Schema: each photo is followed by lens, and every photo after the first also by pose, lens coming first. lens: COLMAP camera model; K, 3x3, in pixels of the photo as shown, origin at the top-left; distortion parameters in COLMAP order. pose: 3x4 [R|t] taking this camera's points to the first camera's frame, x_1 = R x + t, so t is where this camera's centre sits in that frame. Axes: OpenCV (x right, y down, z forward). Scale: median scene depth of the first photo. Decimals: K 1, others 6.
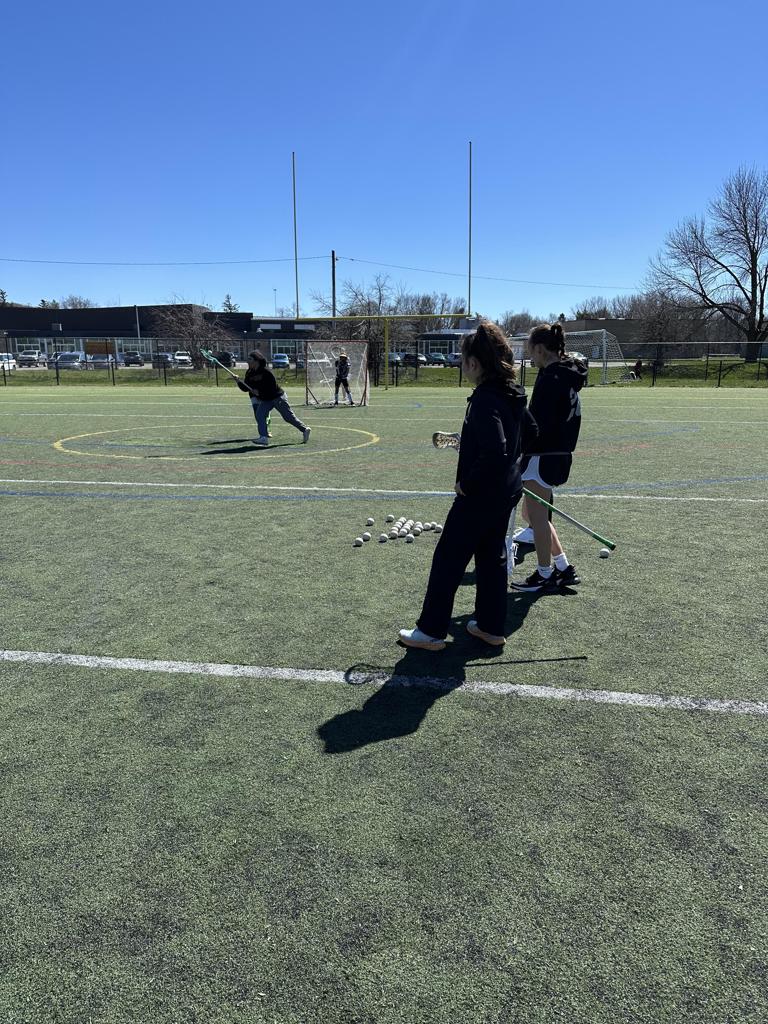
lens RADIAL K [[720.5, 0, 359.4], [0, 720.5, 509.3], [0, 0, 1]] dist [0.032111, -0.035663]
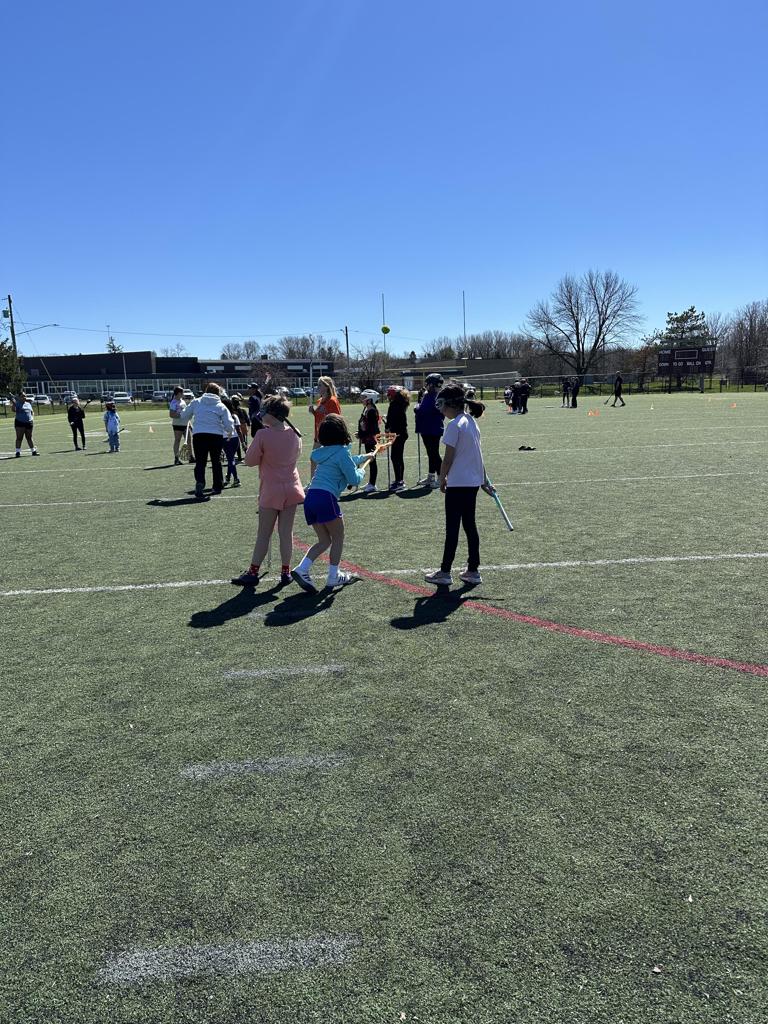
lens RADIAL K [[720.5, 0, 354.4], [0, 720.5, 523.0], [0, 0, 1]] dist [0.032111, -0.035663]
pose [[0.978926, -0.058164, 0.195758, -0.304055], [0.063870, 0.997694, -0.022961, 0.112694], [-0.193971, 0.034980, 0.980383, -0.507882]]
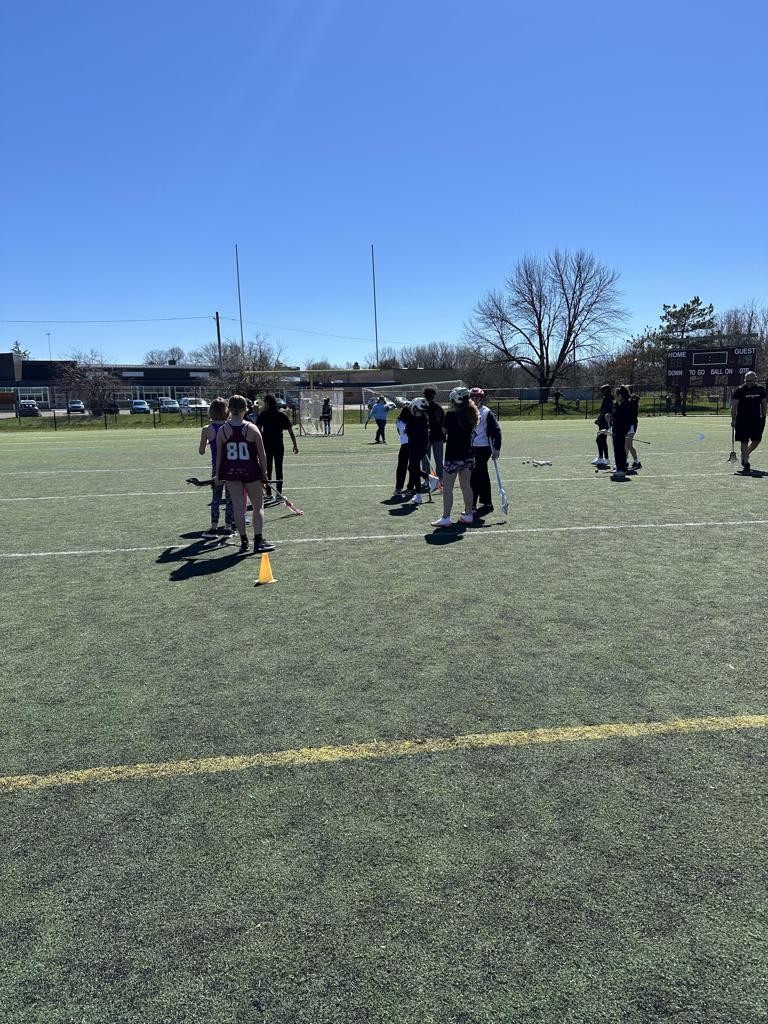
lens RADIAL K [[720.5, 0, 384.5], [0, 720.5, 514.9], [0, 0, 1]] dist [0.032111, -0.035663]
pose [[0.951099, -0.057847, 0.303422, -0.121521], [0.074217, 0.996328, -0.042691, 0.026632], [-0.299838, 0.063123, 0.951899, -0.113529]]
